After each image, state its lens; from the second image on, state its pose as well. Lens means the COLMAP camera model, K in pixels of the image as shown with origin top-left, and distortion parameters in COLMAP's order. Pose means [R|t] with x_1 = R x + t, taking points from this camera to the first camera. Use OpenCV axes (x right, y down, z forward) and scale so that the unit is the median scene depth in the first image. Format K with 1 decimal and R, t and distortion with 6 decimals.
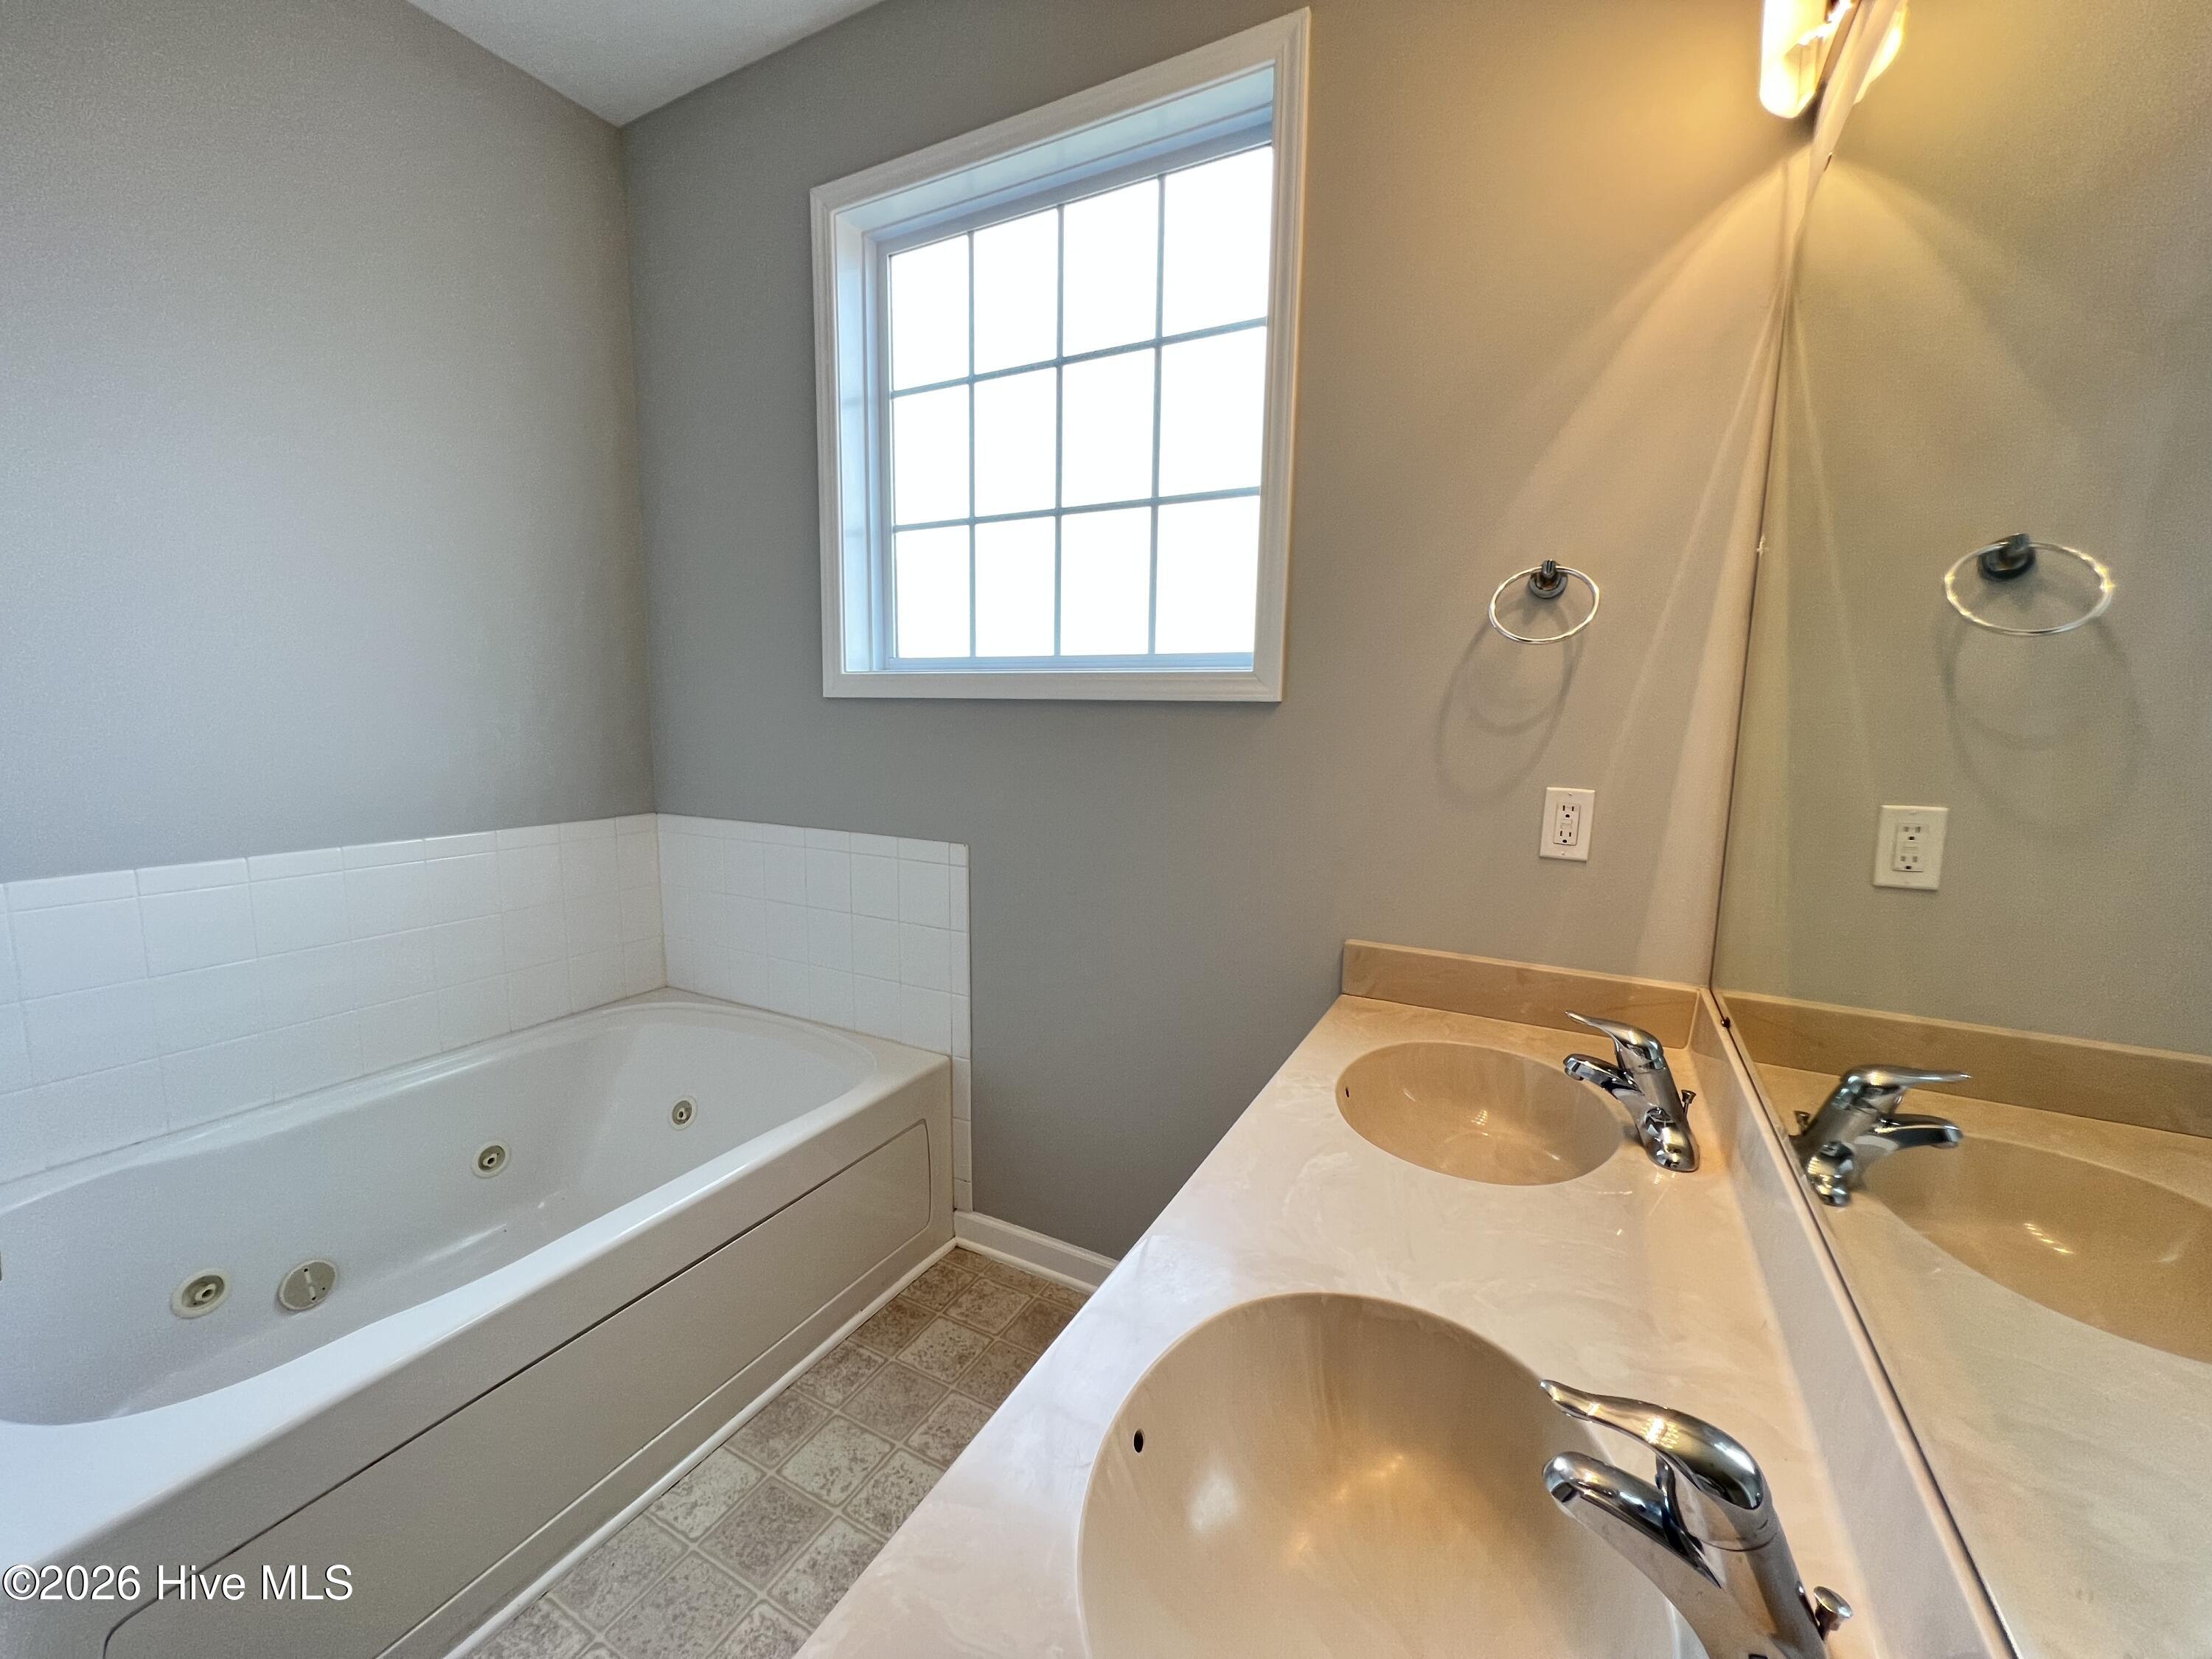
lens RADIAL K [[880.7, 0, 1100.3], [0, 880.7, 823.0], [0, 0, 1]] dist [-0.002331, -0.000102]
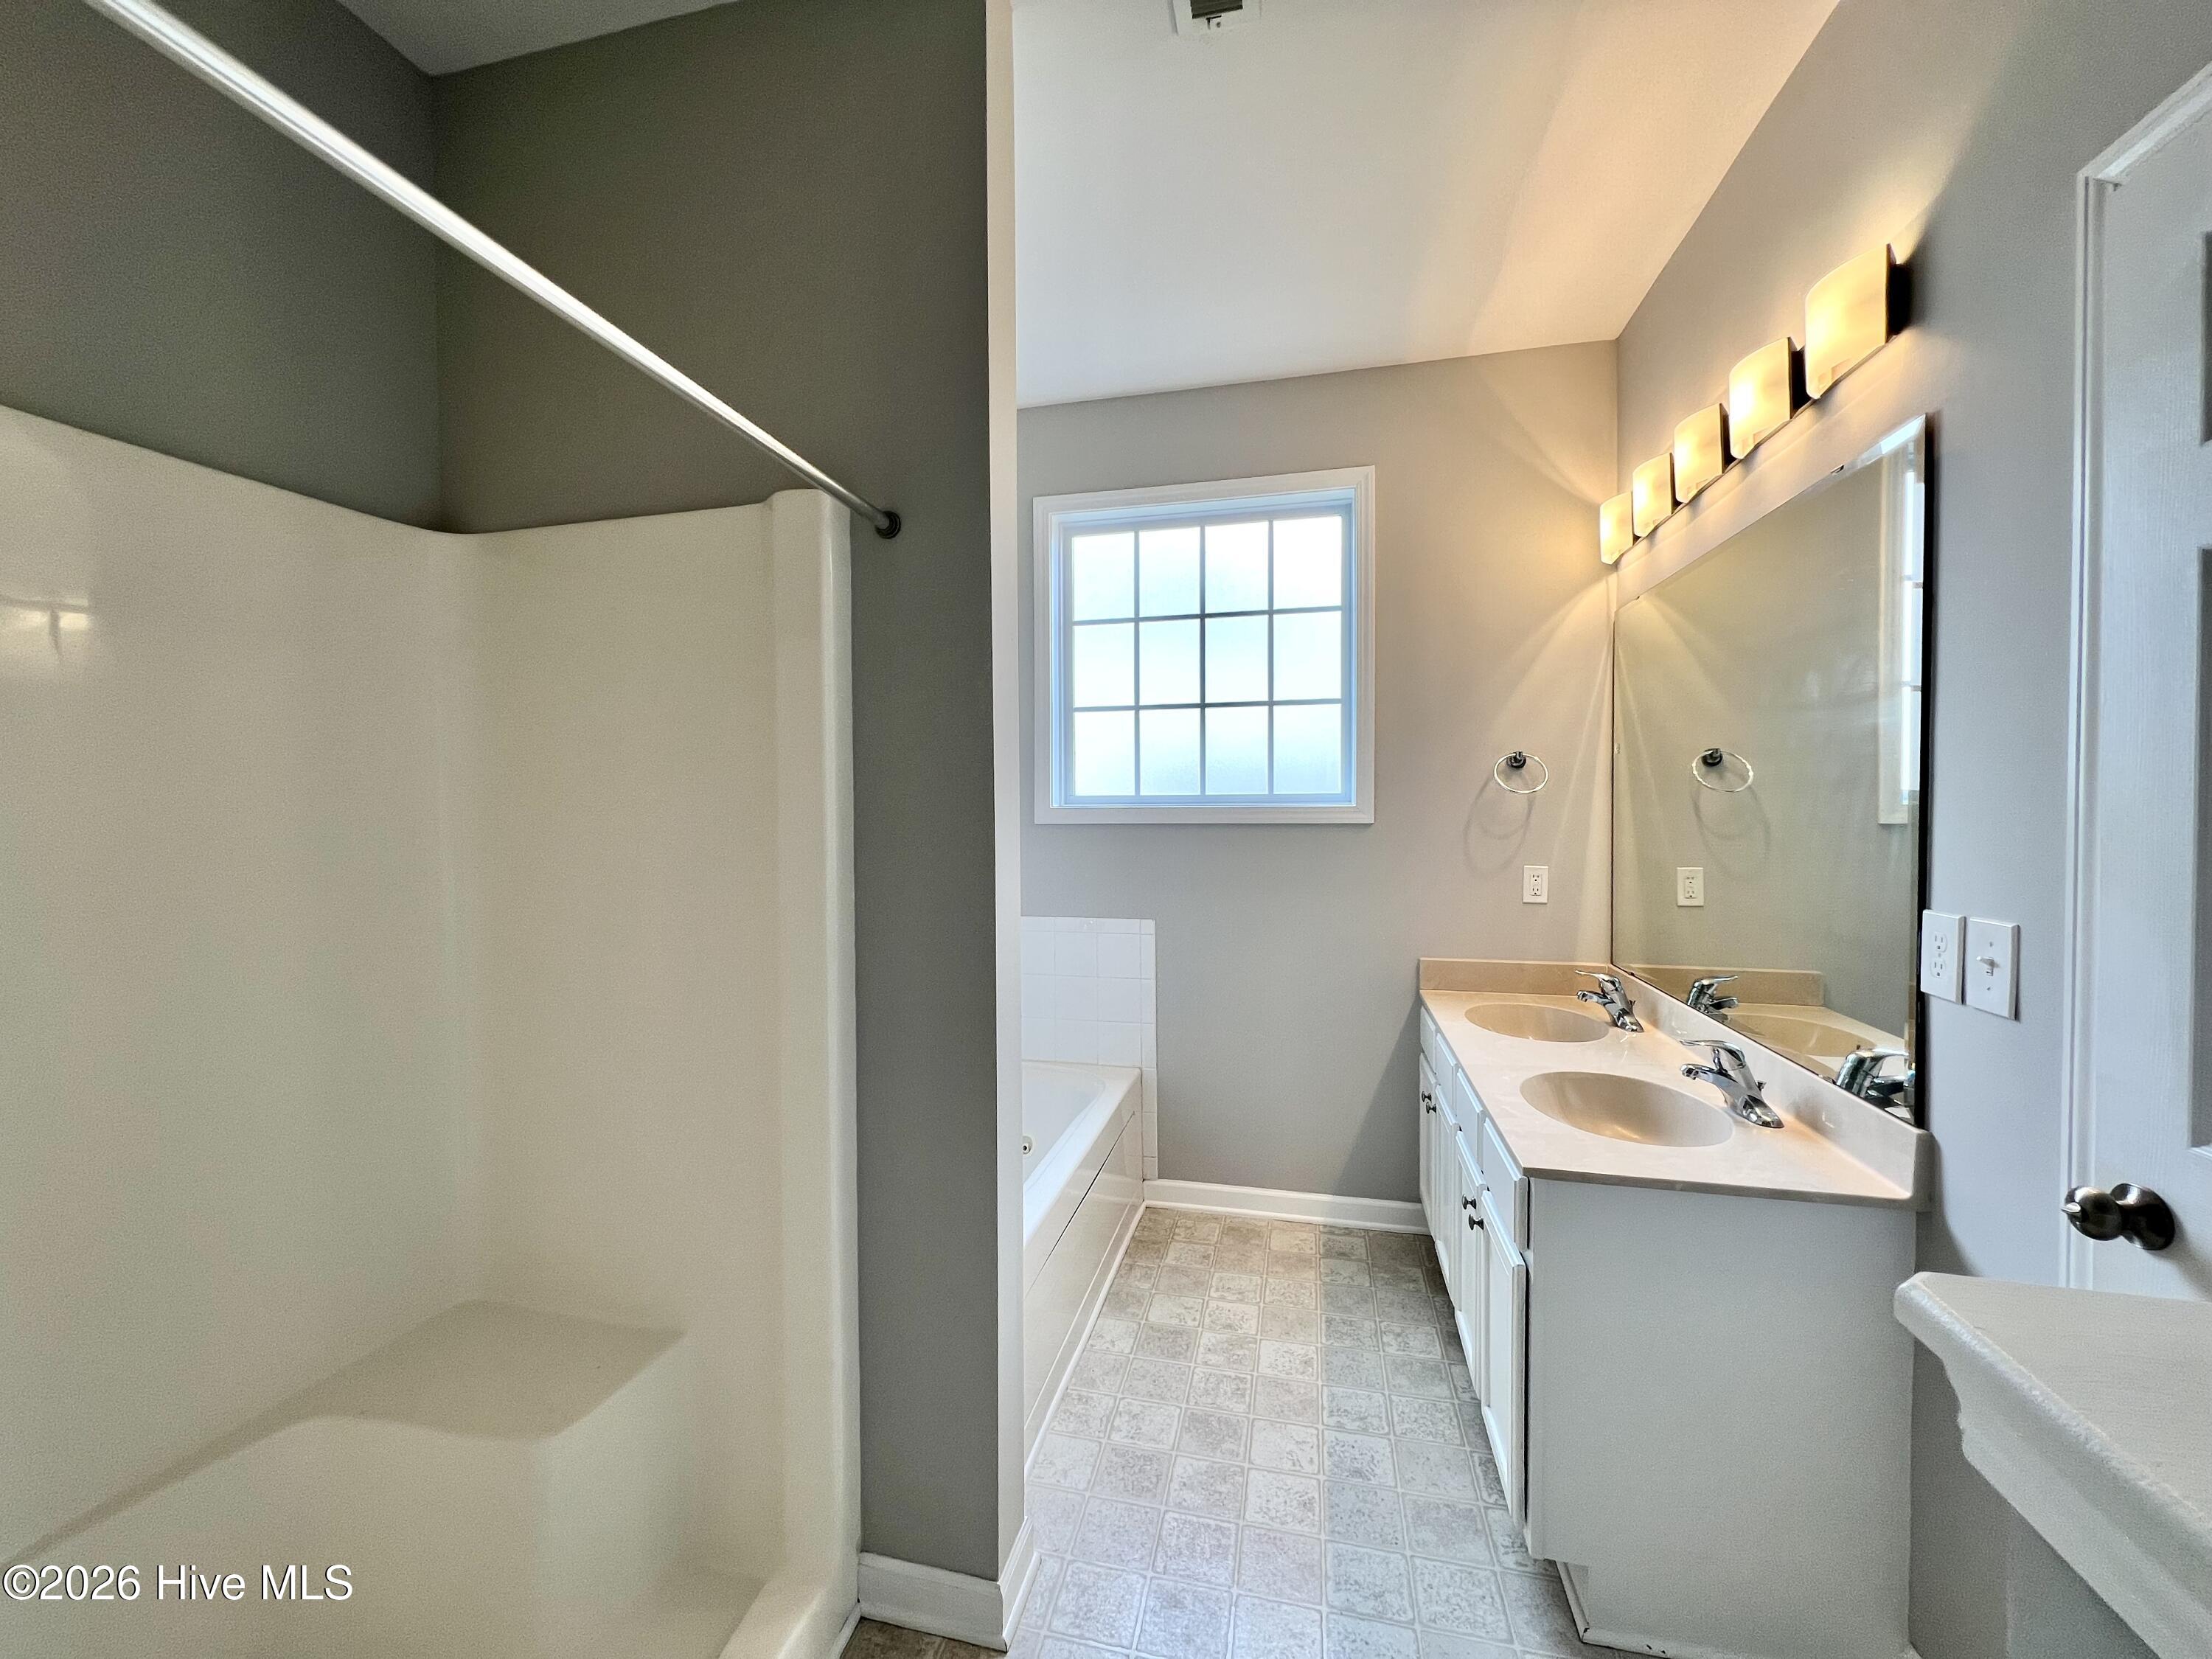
lens RADIAL K [[880.7, 0, 1100.3], [0, 880.7, 823.0], [0, 0, 1]] dist [-0.002331, -0.000102]
pose [[0.966756, -0.022797, 0.254683, -0.845106], [0.051863, 0.992797, -0.108002, 0.024949], [-0.250387, 0.117620, 0.960975, -0.602495]]
